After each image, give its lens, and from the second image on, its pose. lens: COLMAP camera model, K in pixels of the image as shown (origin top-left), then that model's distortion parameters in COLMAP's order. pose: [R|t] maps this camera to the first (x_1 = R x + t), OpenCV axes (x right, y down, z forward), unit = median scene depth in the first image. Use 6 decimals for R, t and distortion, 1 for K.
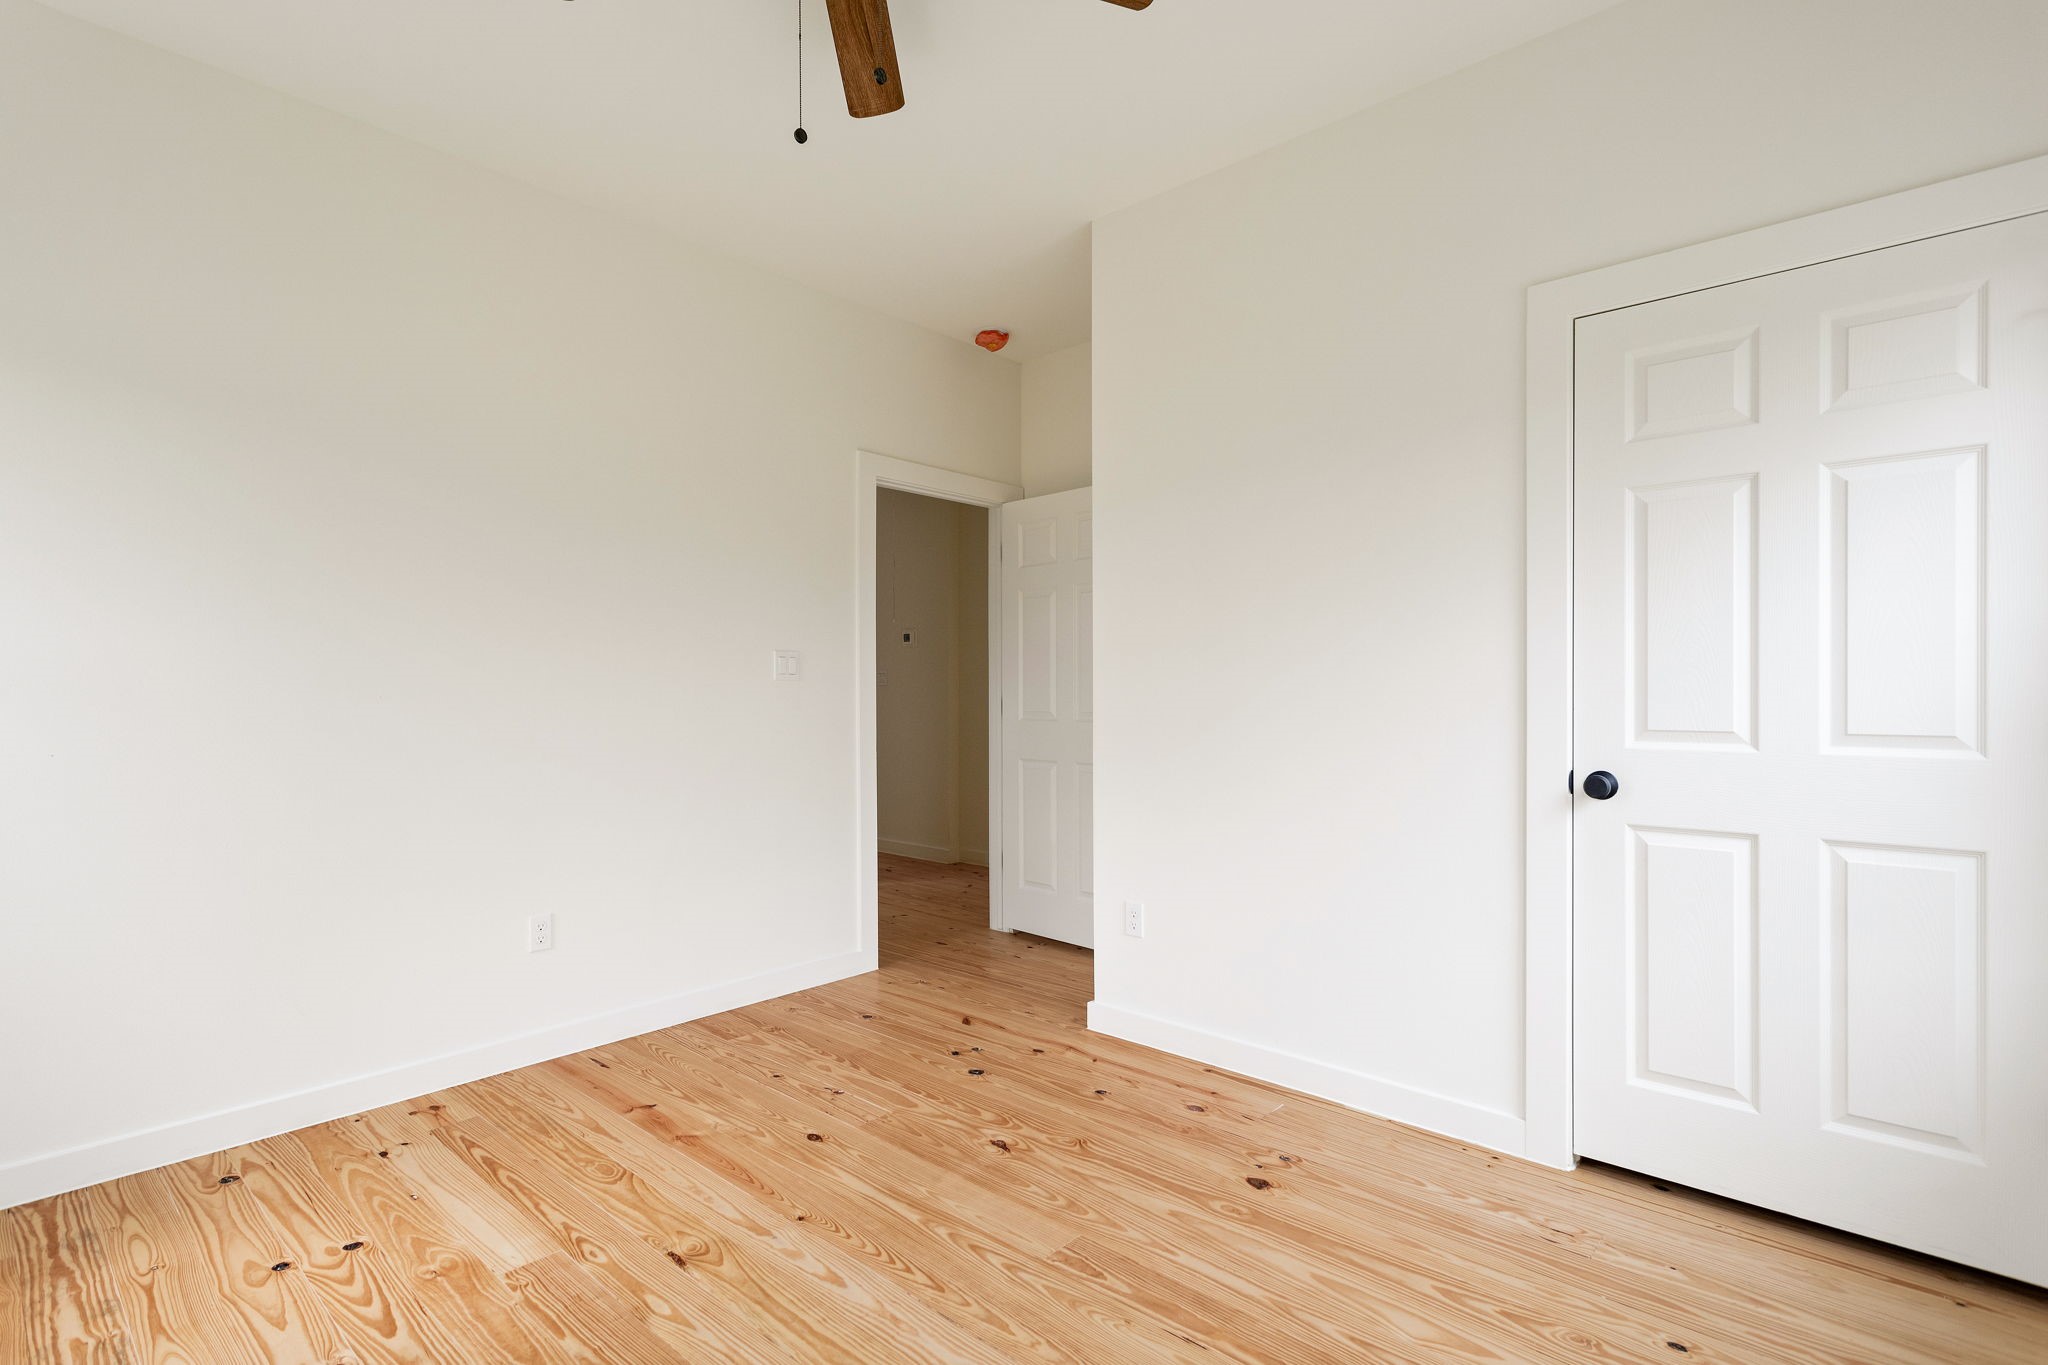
lens RADIAL K [[965.4, 0, 1013.7], [0, 965.4, 688.4], [0, 0, 1]] dist [0.002959, 0.000164]
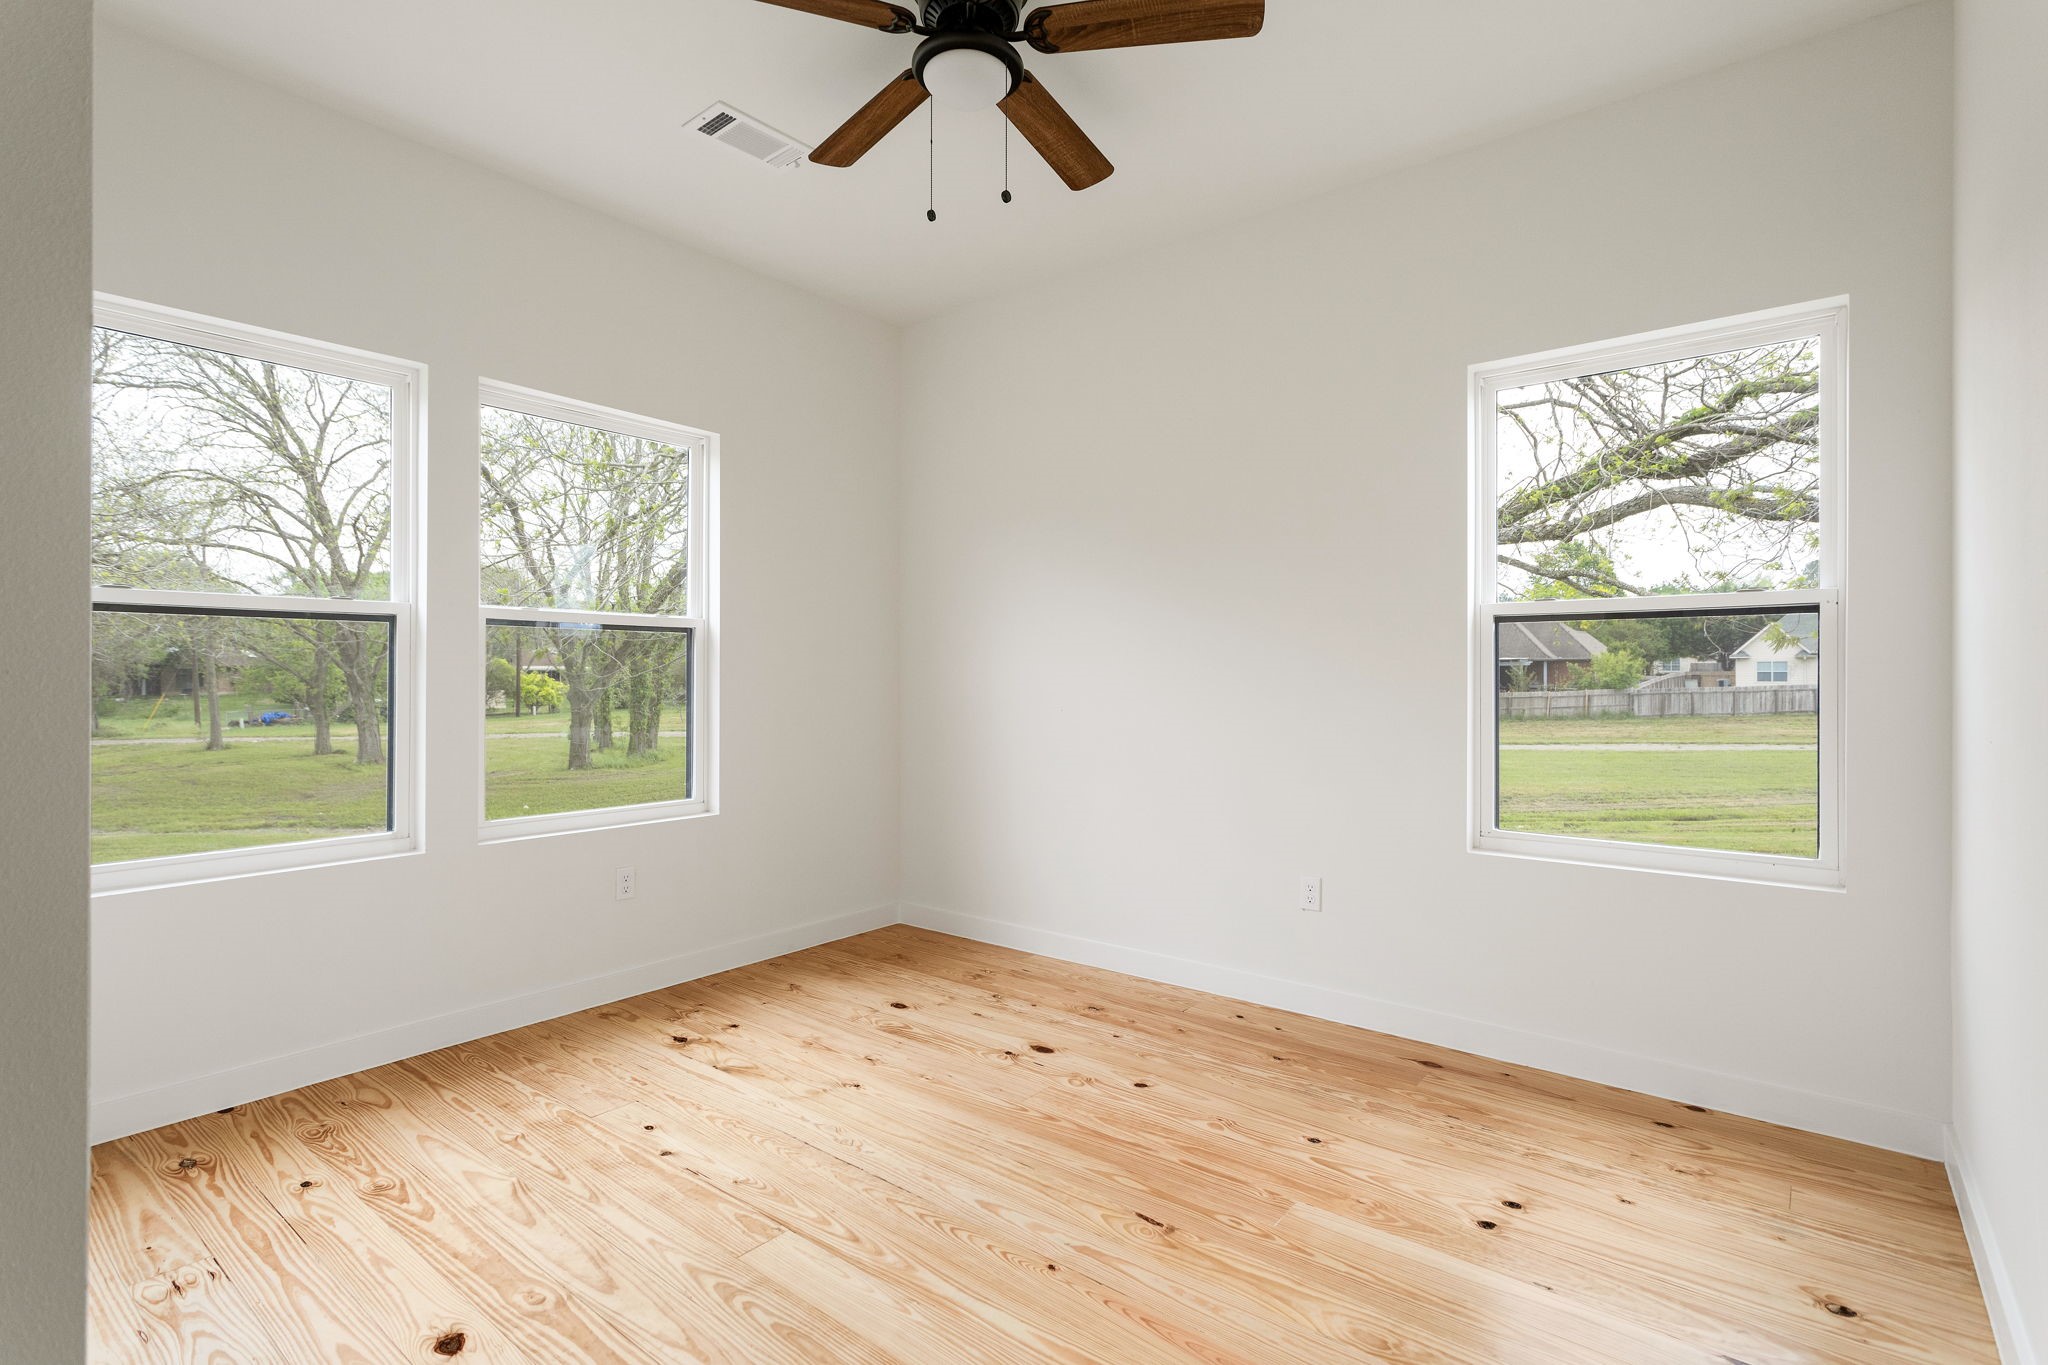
lens RADIAL K [[965.4, 0, 1013.7], [0, 965.4, 688.4], [0, 0, 1]] dist [0.002959, 0.000164]
pose [[-0.998726, 0.002966, -0.050377, -0.147632], [0.002612, 0.999971, 0.007093, 0.018342], [0.050396, 0.006953, -0.998705, 1.920259]]
